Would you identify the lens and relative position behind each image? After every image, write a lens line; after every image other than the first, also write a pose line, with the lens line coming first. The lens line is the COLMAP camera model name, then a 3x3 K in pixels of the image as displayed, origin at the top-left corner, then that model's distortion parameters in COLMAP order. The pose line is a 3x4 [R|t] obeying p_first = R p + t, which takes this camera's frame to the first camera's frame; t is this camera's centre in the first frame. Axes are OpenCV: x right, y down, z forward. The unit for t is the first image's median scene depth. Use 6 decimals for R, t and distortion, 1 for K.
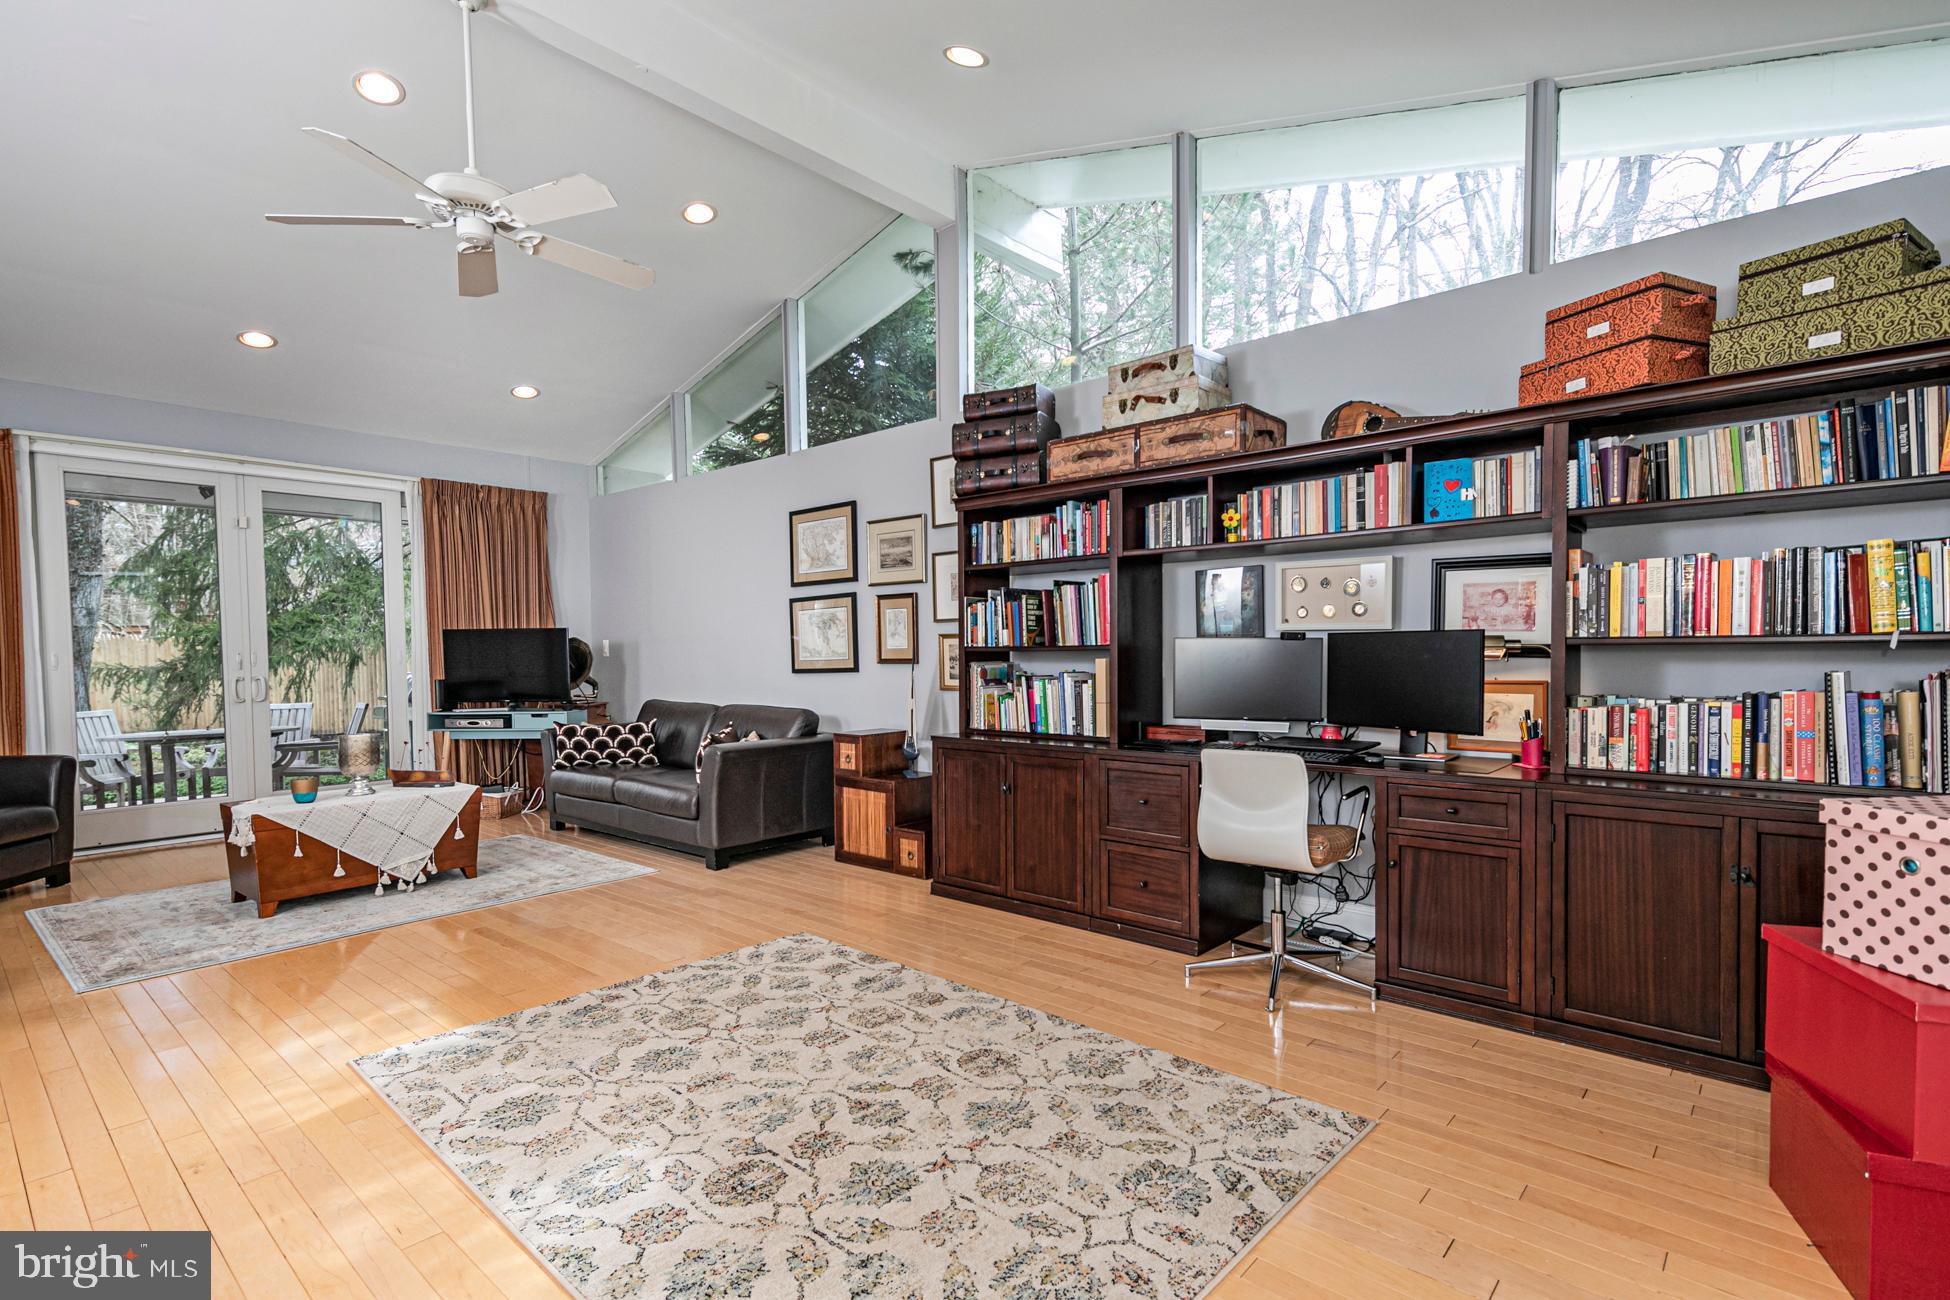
lens RADIAL K [[942.5, 0, 975.7], [0, 942.5, 684.7], [0, 0, 1]] dist [0.022220, -0.000273]
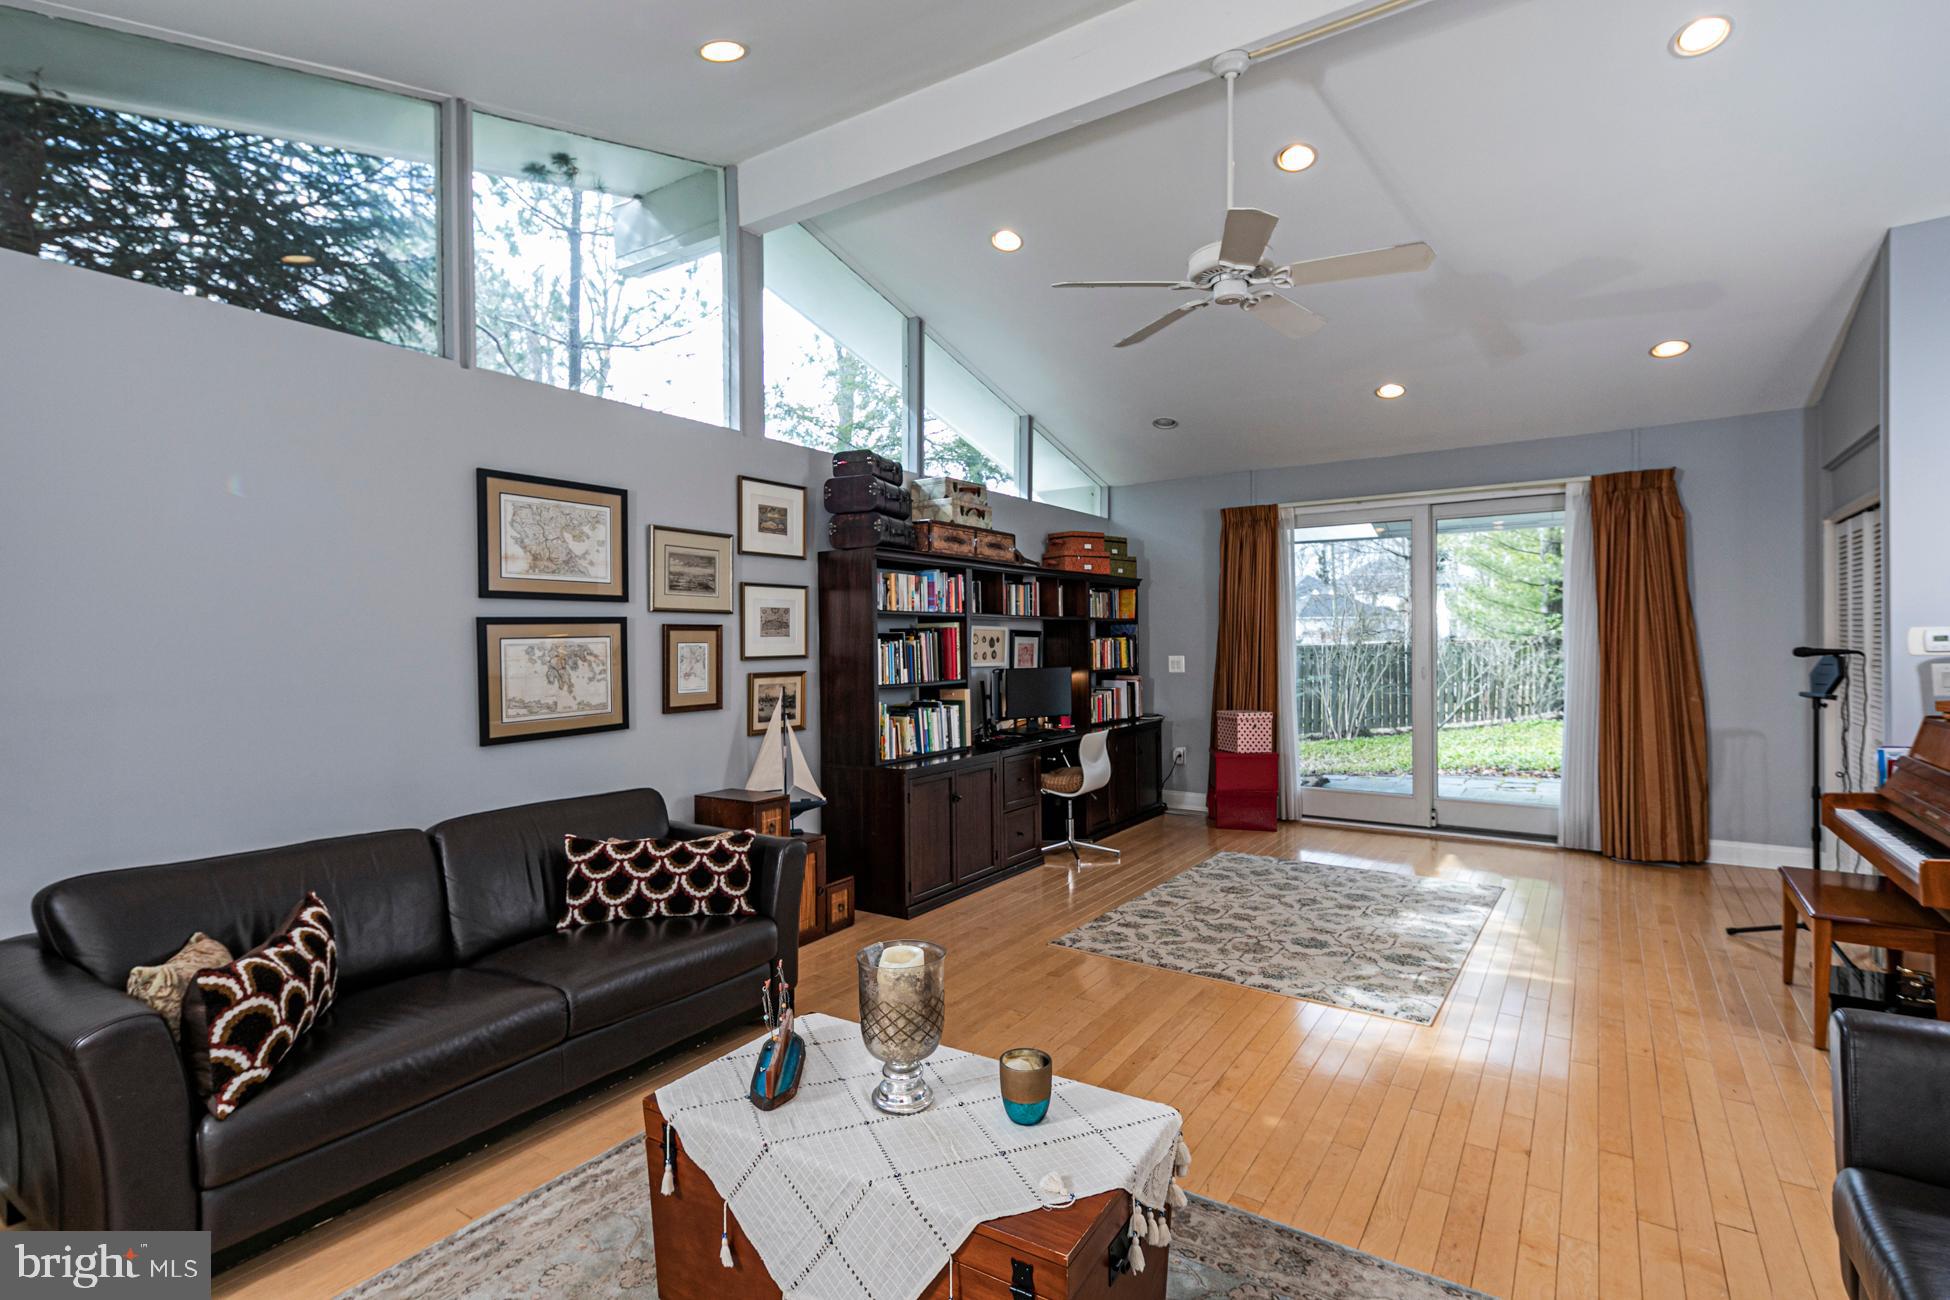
lens RADIAL K [[931.9, 0, 975.0], [0, 931.9, 650.0], [0, 0, 1]] dist [0.034262, -0.007378]
pose [[-0.144463, 0.000989, 0.989510, -1.418383], [0.043750, 0.999028, 0.005389, -0.107102], [-0.988542, 0.044070, -0.144366, 1.376573]]
